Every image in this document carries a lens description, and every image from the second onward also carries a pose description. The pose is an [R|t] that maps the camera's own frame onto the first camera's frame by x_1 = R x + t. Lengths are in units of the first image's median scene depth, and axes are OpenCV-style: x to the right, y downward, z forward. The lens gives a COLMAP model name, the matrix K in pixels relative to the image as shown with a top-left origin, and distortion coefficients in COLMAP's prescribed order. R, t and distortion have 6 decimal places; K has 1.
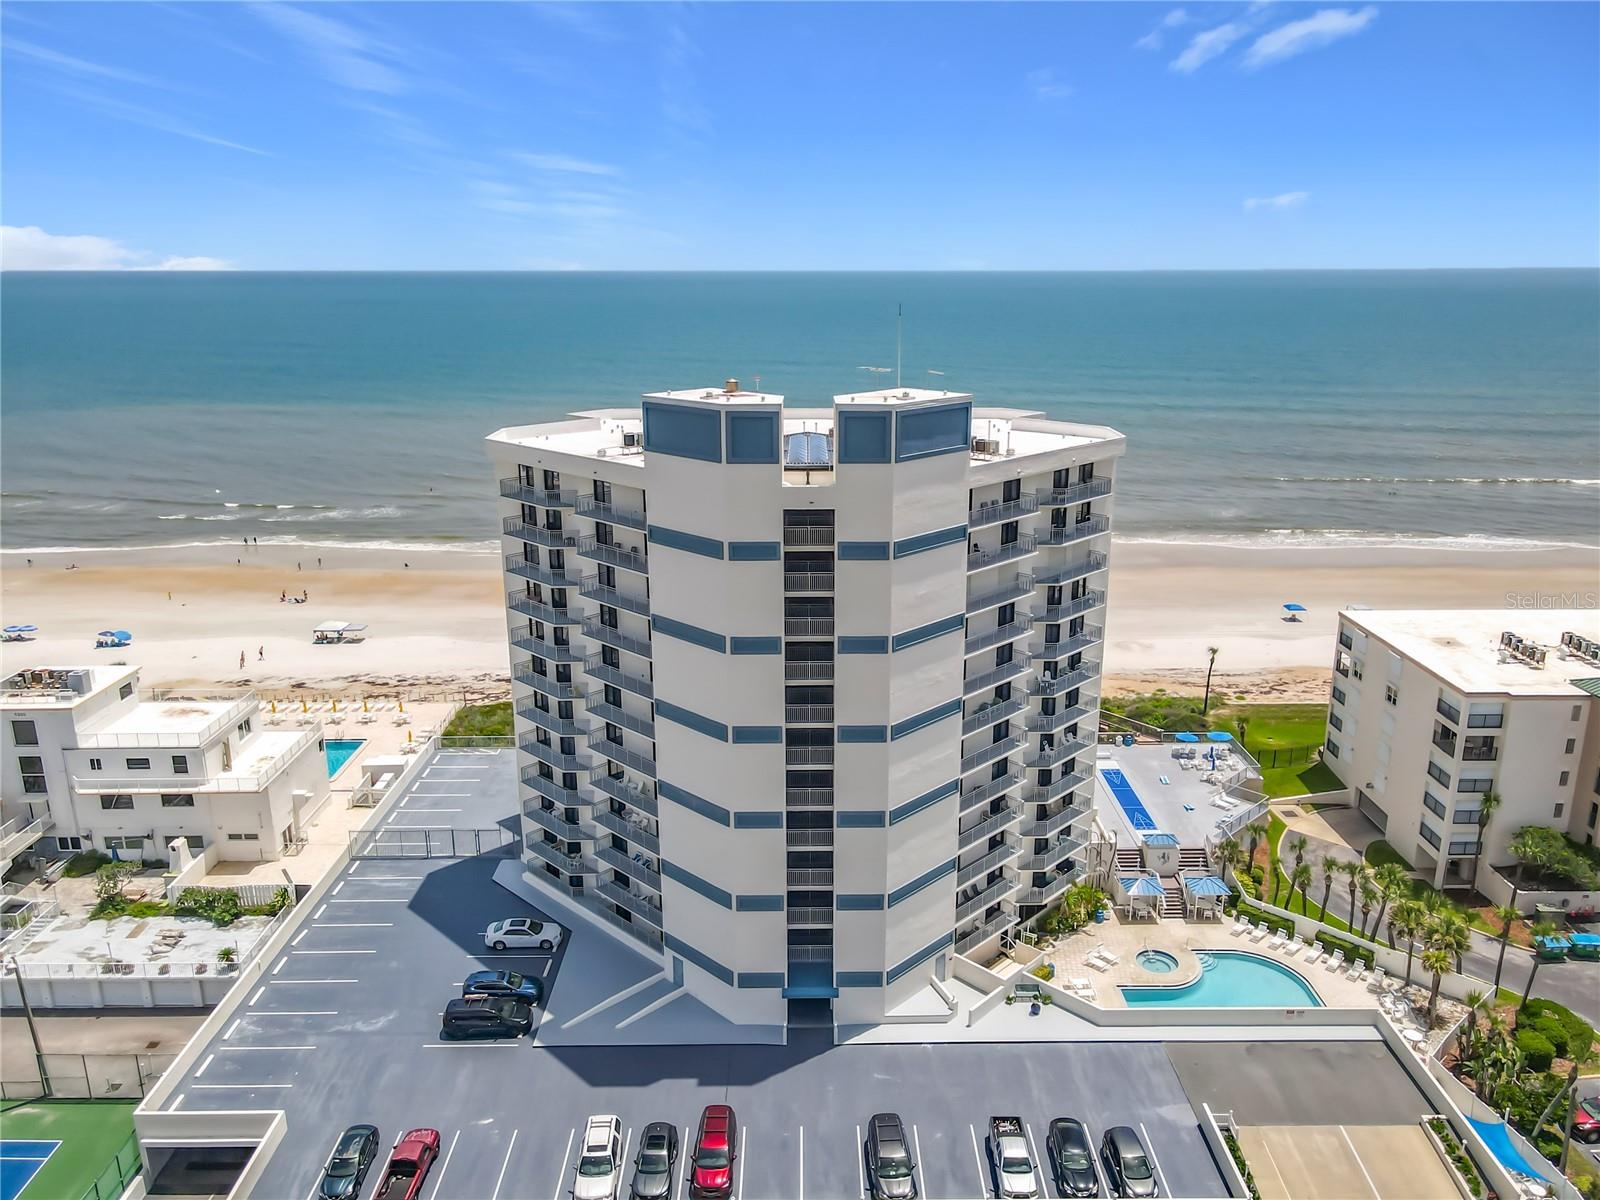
lens RADIAL K [[1190.4, 0, 819.4], [0, 1190.4, 598.8], [0, 0, 1]] dist [-0.003697, 0.055382]
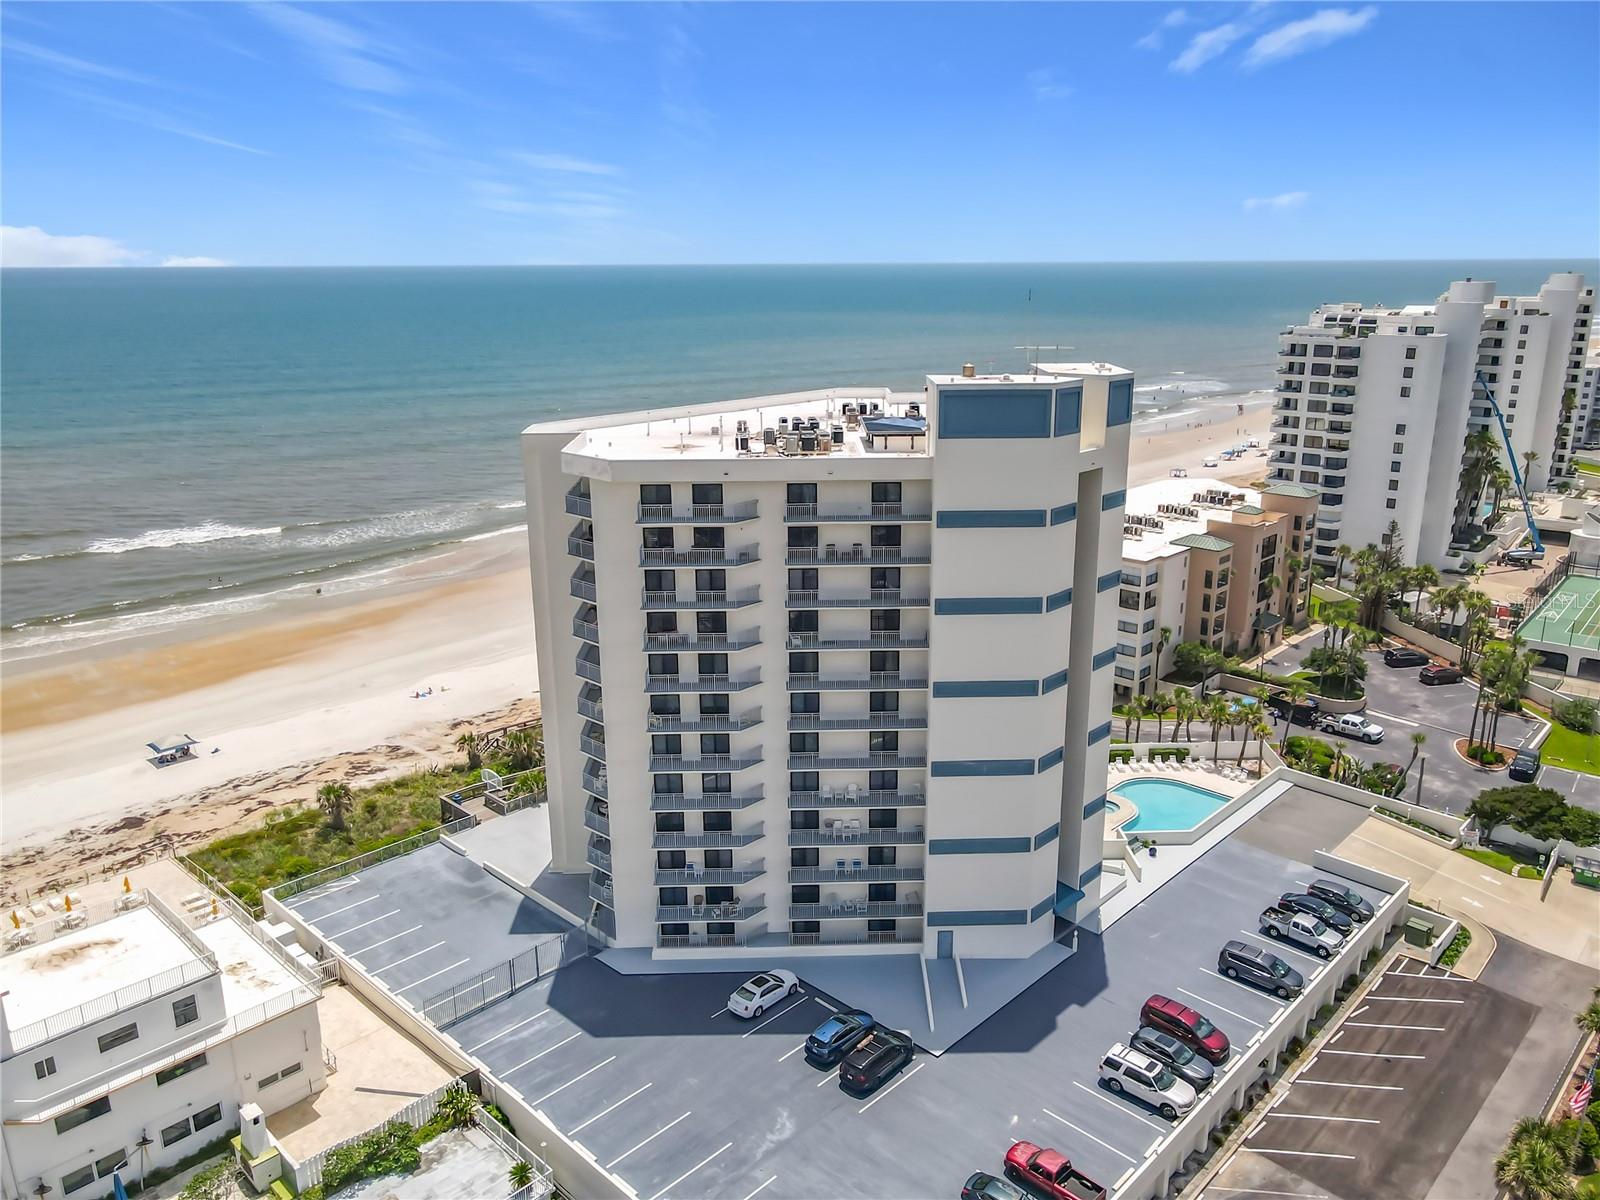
lens RADIAL K [[1178.3, 0, 818.7], [0, 1178.3, 608.1], [0, 0, 1]] dist [-0.002074, 0.032398]
pose [[0.700113, -0.205706, 0.683759, -0.775081], [0.199818, 0.975786, 0.088964, -0.076974], [-0.685503, 0.074343, 0.724264, 0.296127]]
